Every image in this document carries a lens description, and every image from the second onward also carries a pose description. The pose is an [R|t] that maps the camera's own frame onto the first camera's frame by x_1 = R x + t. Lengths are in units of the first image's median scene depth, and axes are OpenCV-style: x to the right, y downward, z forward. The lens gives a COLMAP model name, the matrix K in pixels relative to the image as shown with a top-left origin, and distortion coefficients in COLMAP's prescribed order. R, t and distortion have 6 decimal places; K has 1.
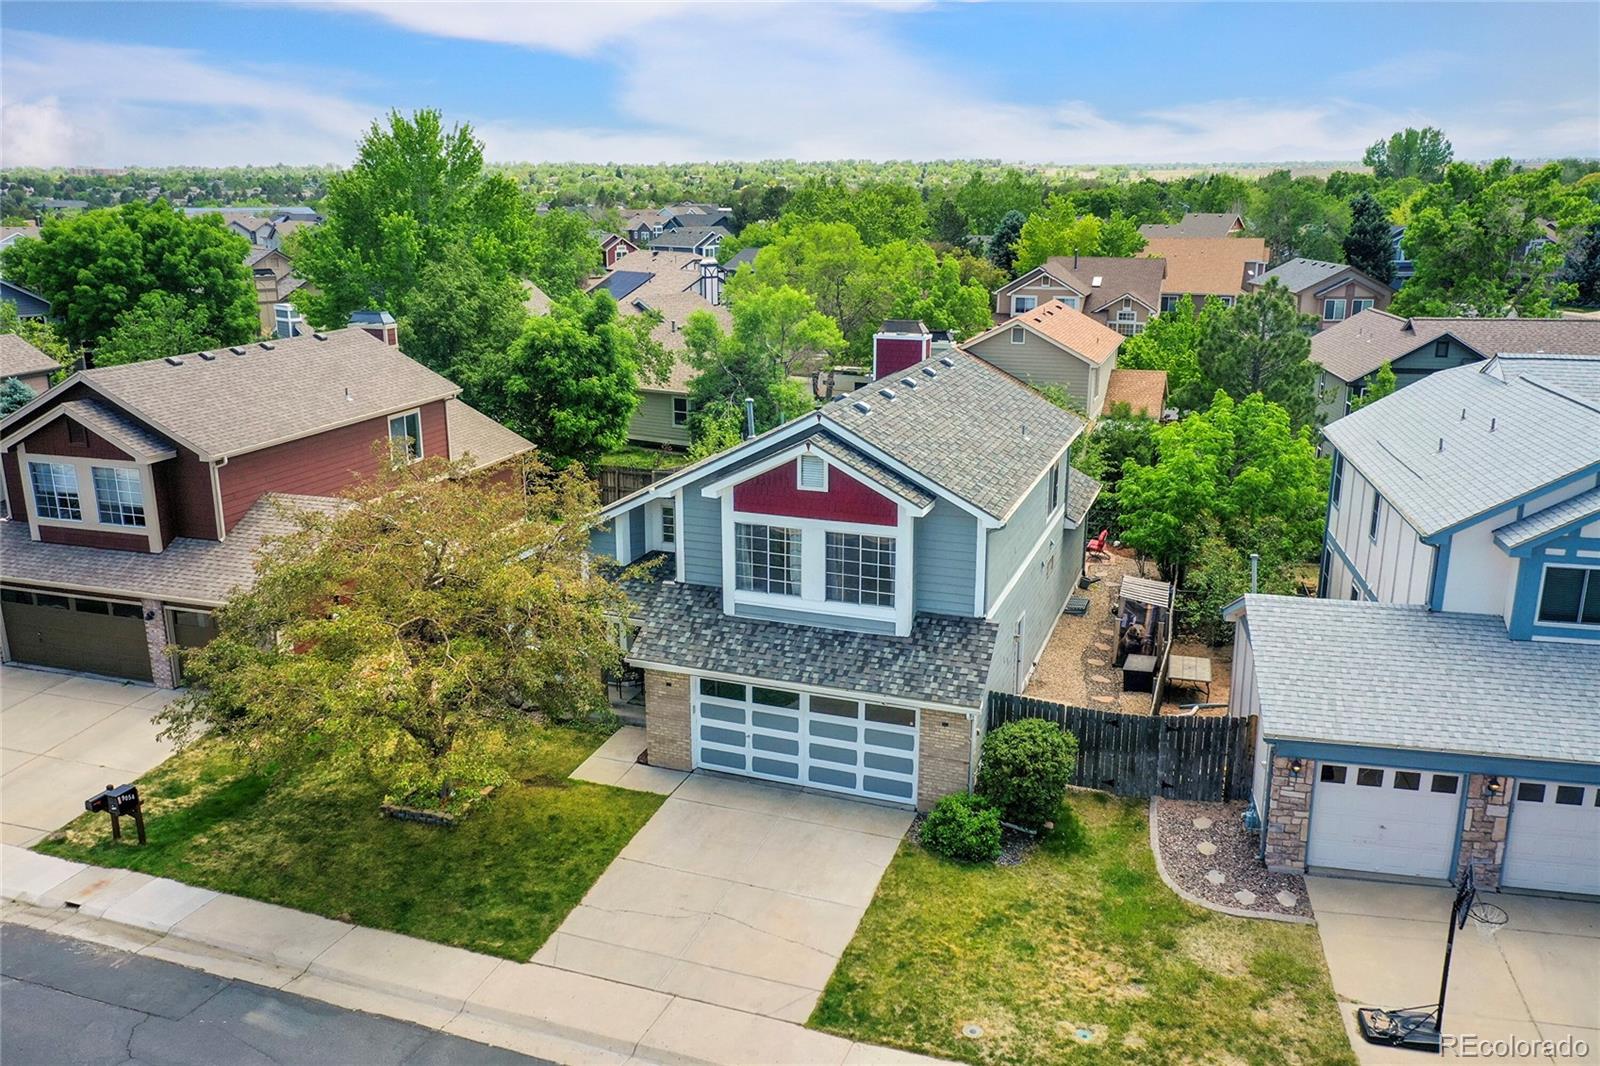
lens RADIAL K [[1245.1, 0, 800.0], [0, 1245.1, 533.0], [0, 0, 1]] dist [-0.010745, 0.002386]
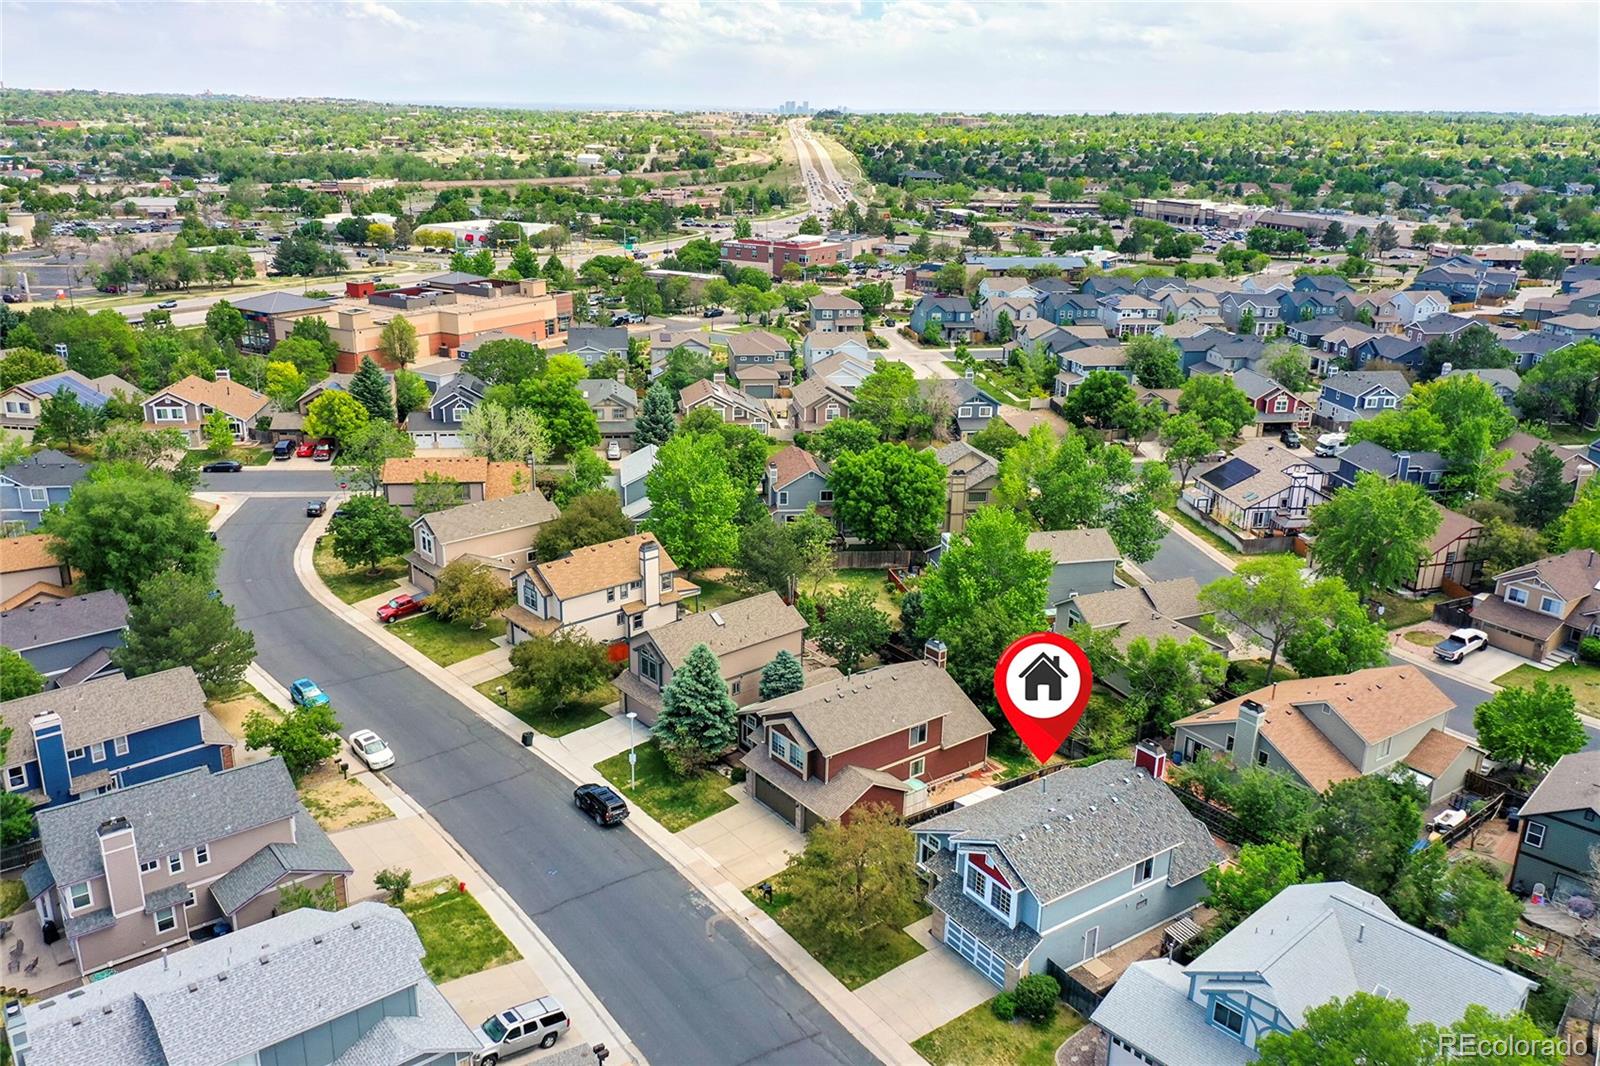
lens RADIAL K [[1245.1, 0, 800.0], [0, 1245.1, 533.0], [0, 0, 1]] dist [-0.010745, 0.002386]
pose [[0.813013, 0.196859, -0.547956, 0.832690], [-0.169789, 0.980364, 0.100288, -0.776798], [0.556939, 0.011501, 0.830474, -1.227550]]
